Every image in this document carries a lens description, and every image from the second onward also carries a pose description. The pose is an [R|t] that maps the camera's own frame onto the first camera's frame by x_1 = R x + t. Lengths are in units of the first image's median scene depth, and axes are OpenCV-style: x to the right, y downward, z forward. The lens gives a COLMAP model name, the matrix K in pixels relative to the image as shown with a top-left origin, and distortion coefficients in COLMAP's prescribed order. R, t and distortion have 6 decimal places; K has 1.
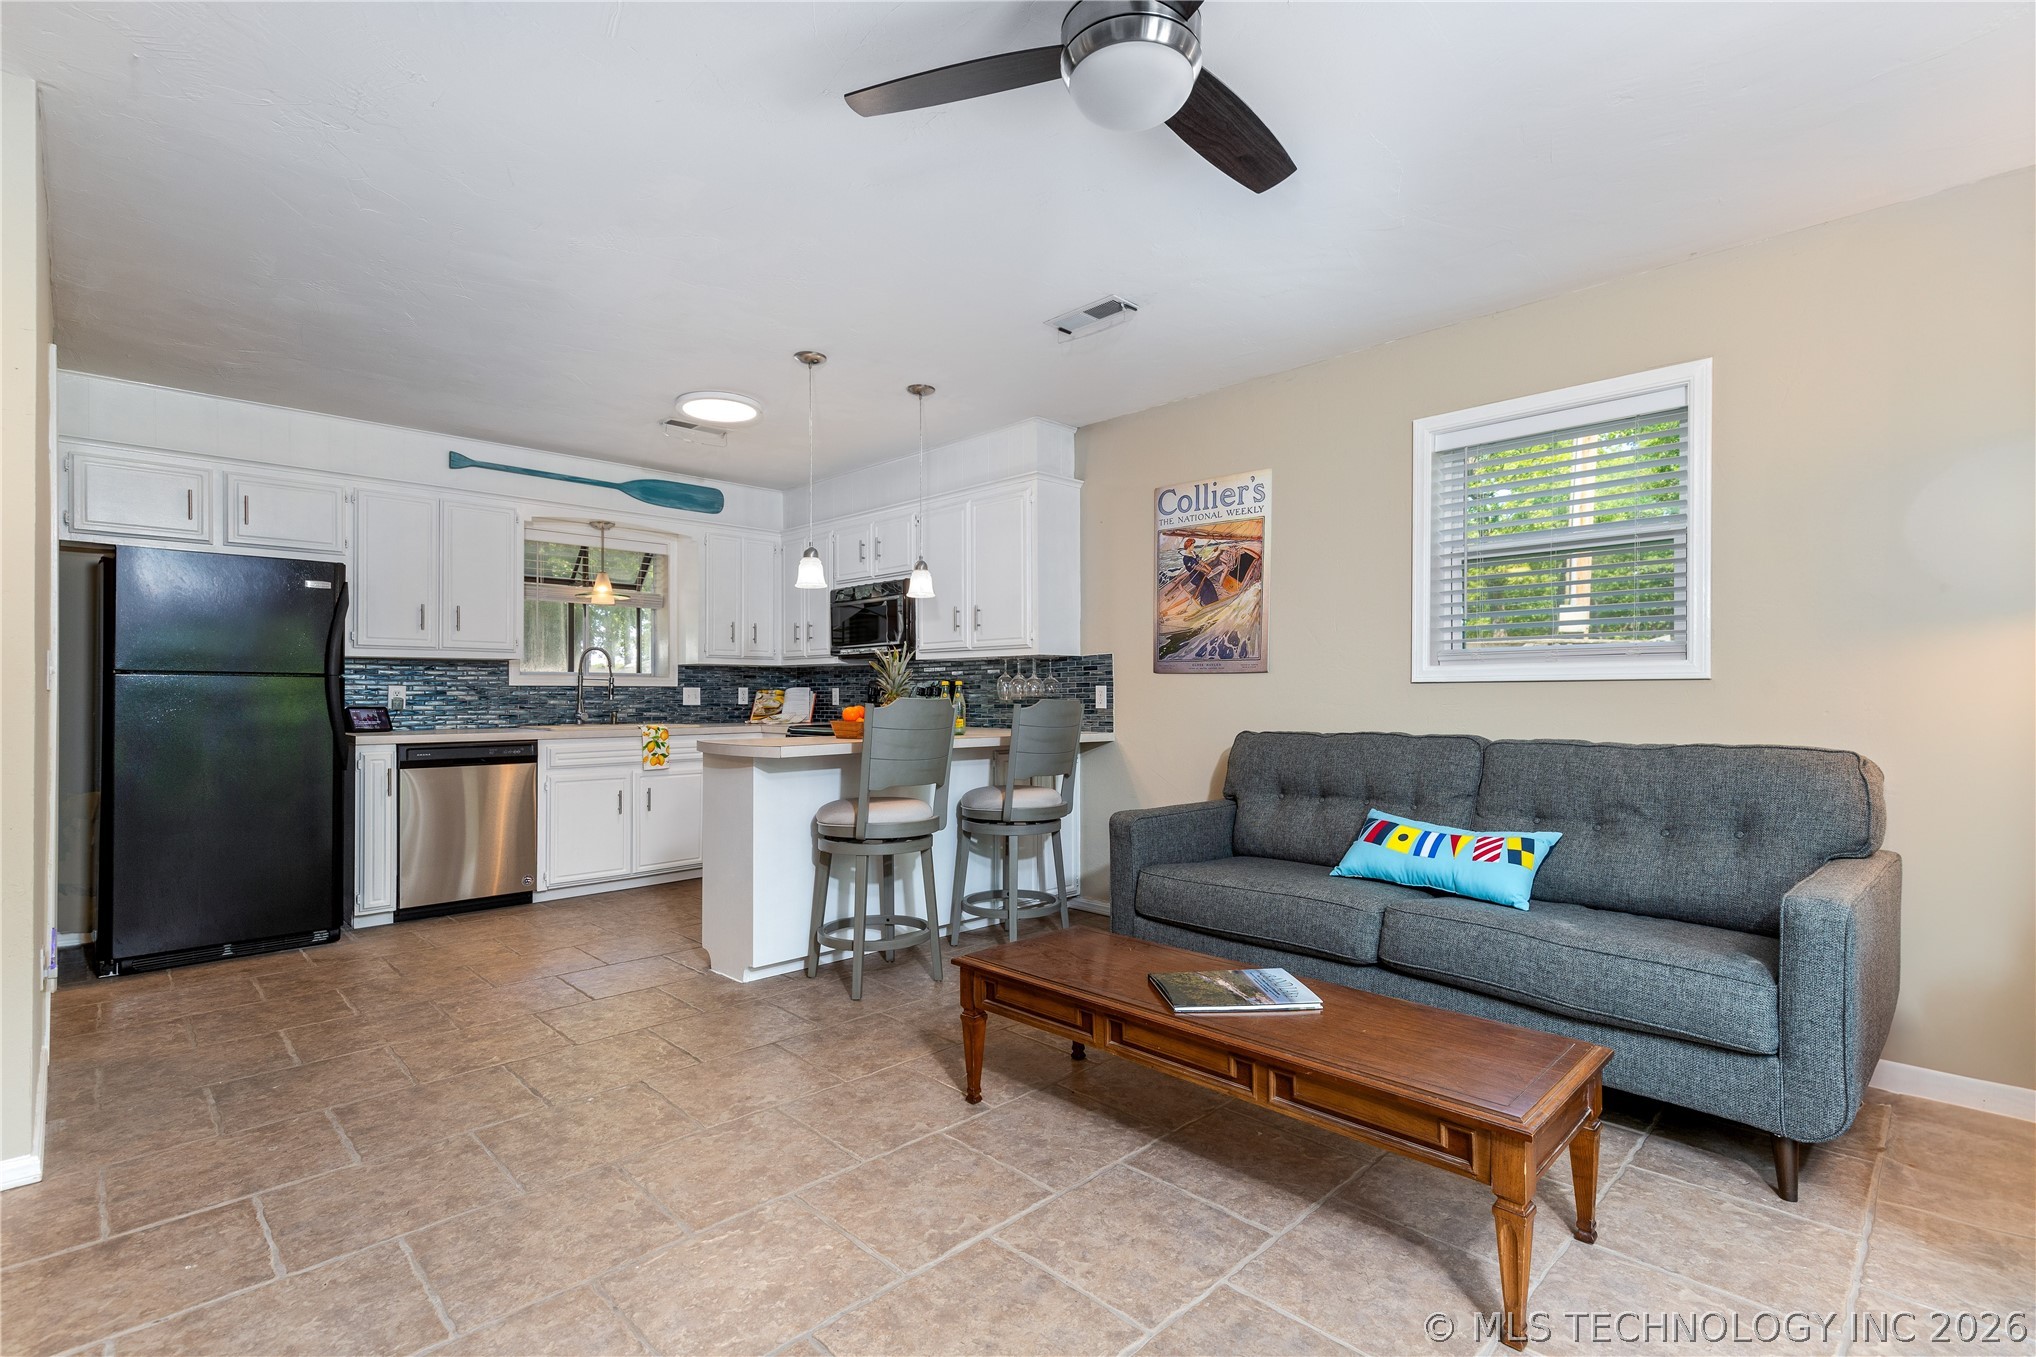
lens RADIAL K [[952.5, 0, 1041.4], [0, 952.5, 687.1], [0, 0, 1]] dist [0.009864, -0.004780]
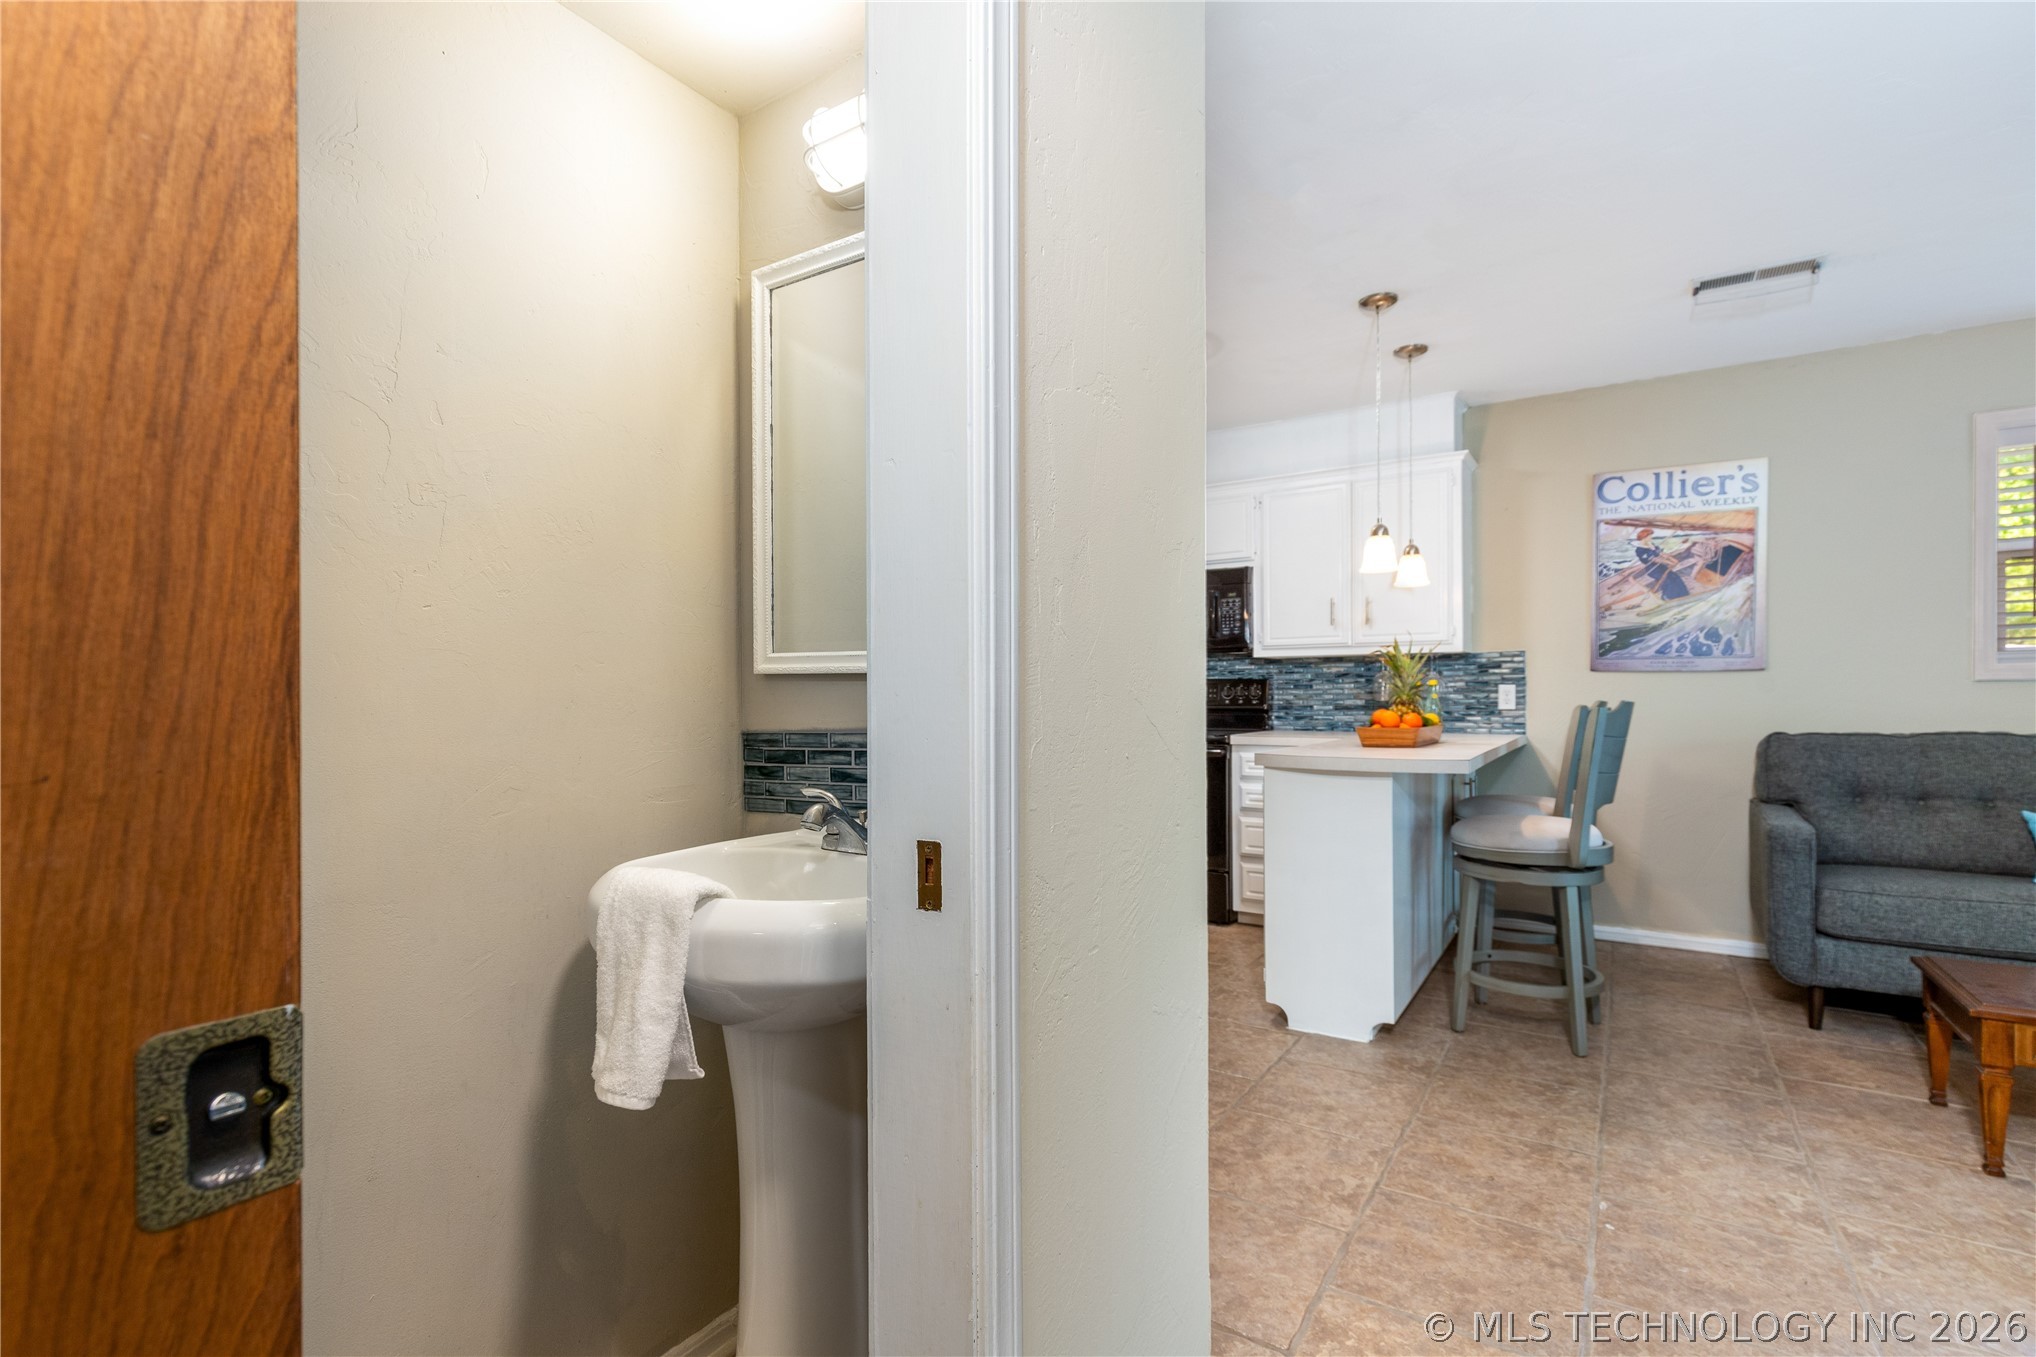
lens RADIAL K [[952.5, 0, 1049.0], [0, 952.5, 685.3], [0, 0, 1]] dist [0.009864, -0.004780]
pose [[0.974610, -0.004566, 0.223865, -0.610611], [0.004664, 0.999989, 0.000090, -0.003267], [-0.223863, 0.000956, 0.974620, 0.199190]]
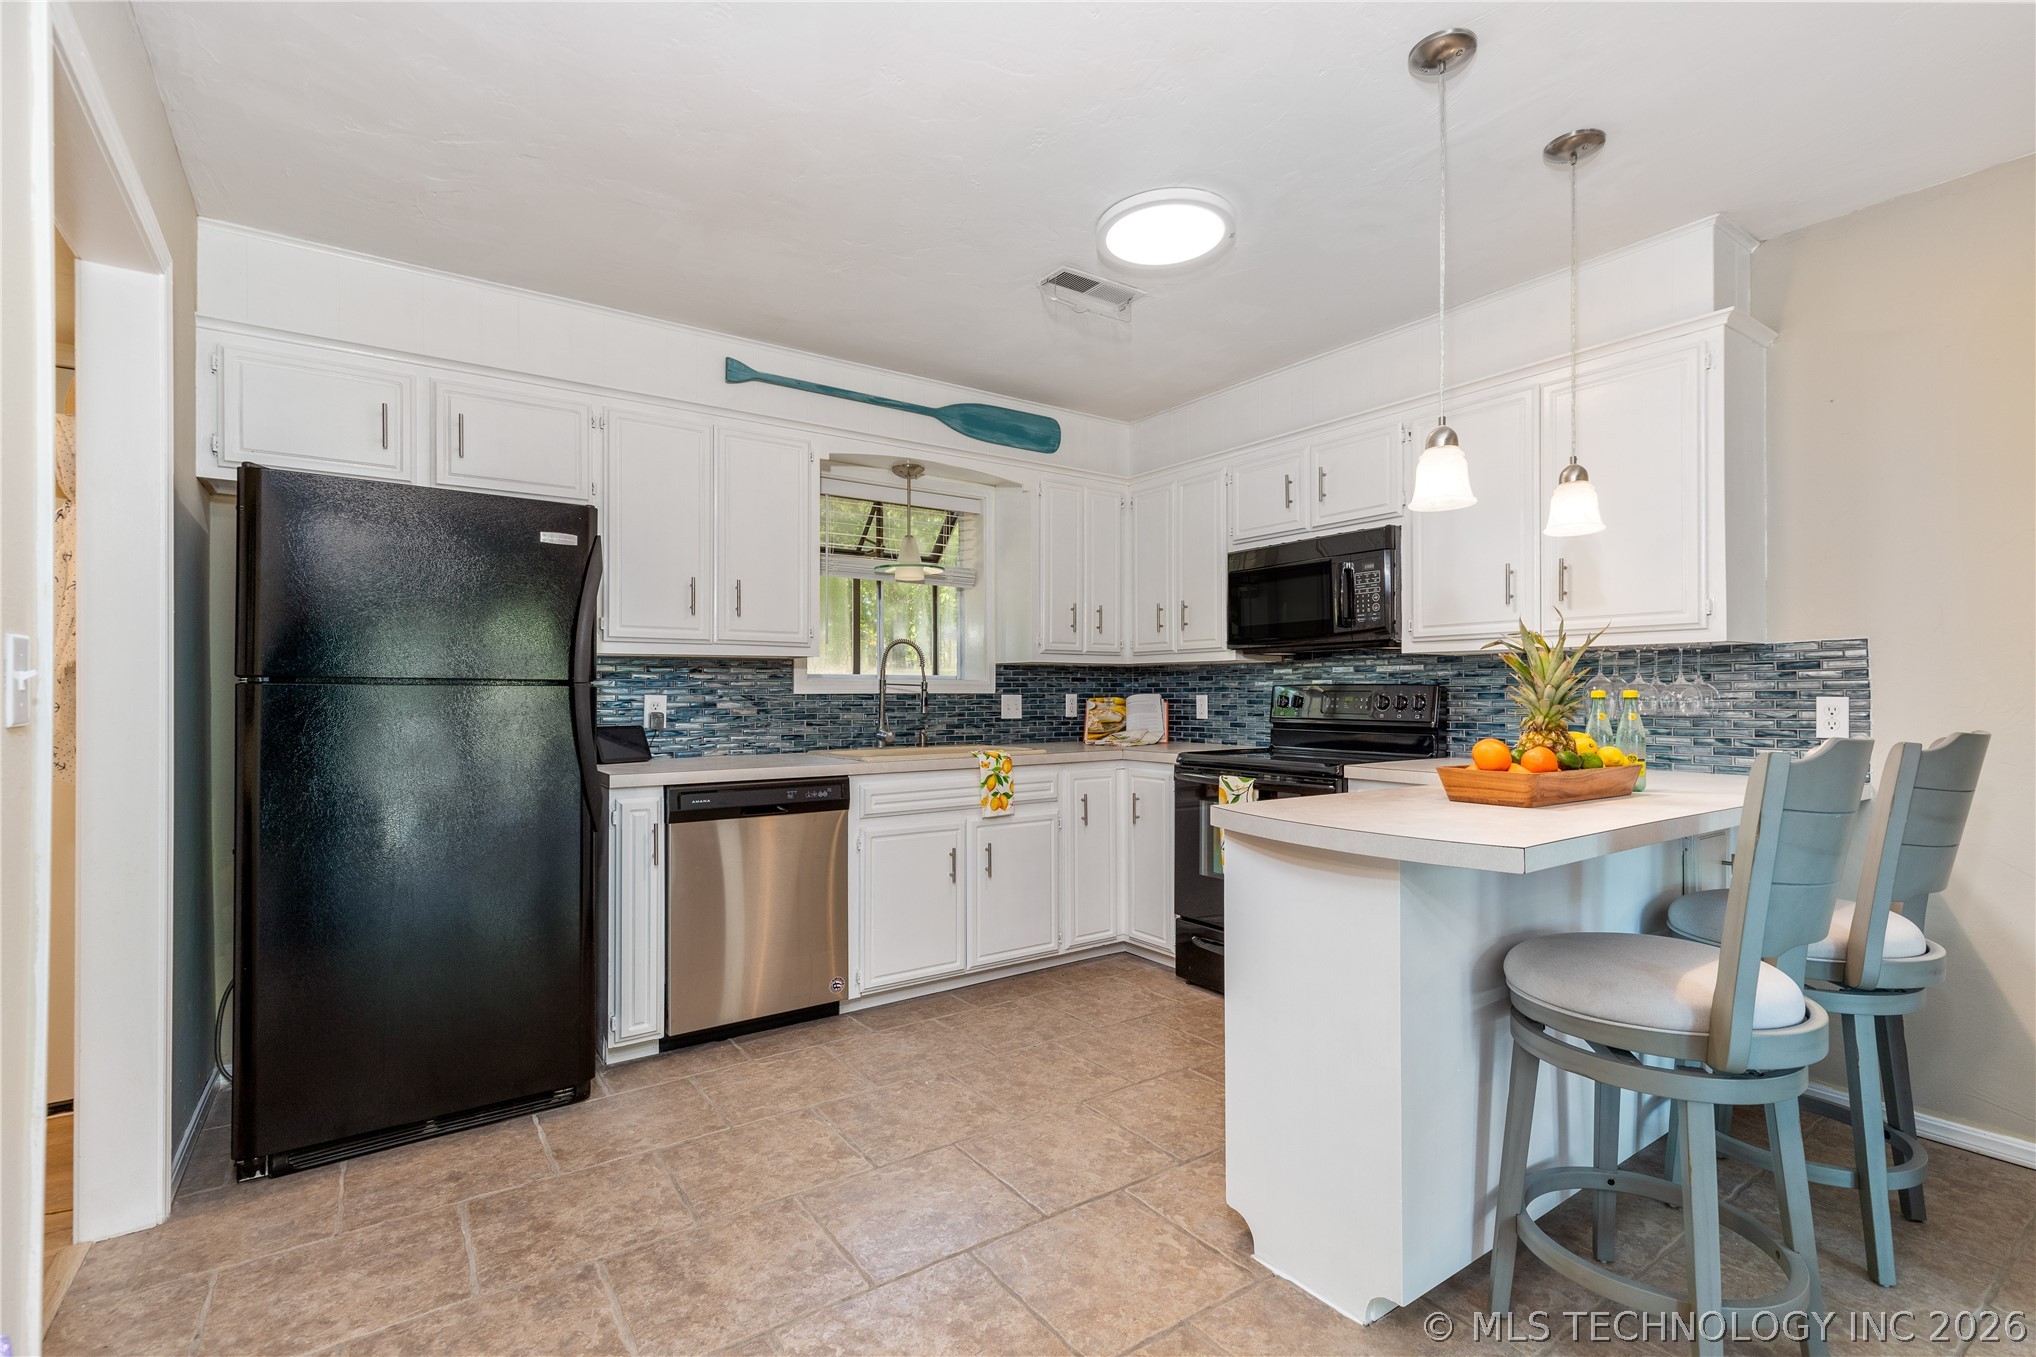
lens RADIAL K [[952.5, 0, 1042.9], [0, 952.5, 682.6], [0, 0, 1]] dist [0.009864, -0.004780]
pose [[0.986552, -0.002266, -0.163429, -0.311963], [0.001828, 0.999994, -0.002826, -0.009281], [0.163435, 0.002489, 0.986551, 0.396229]]
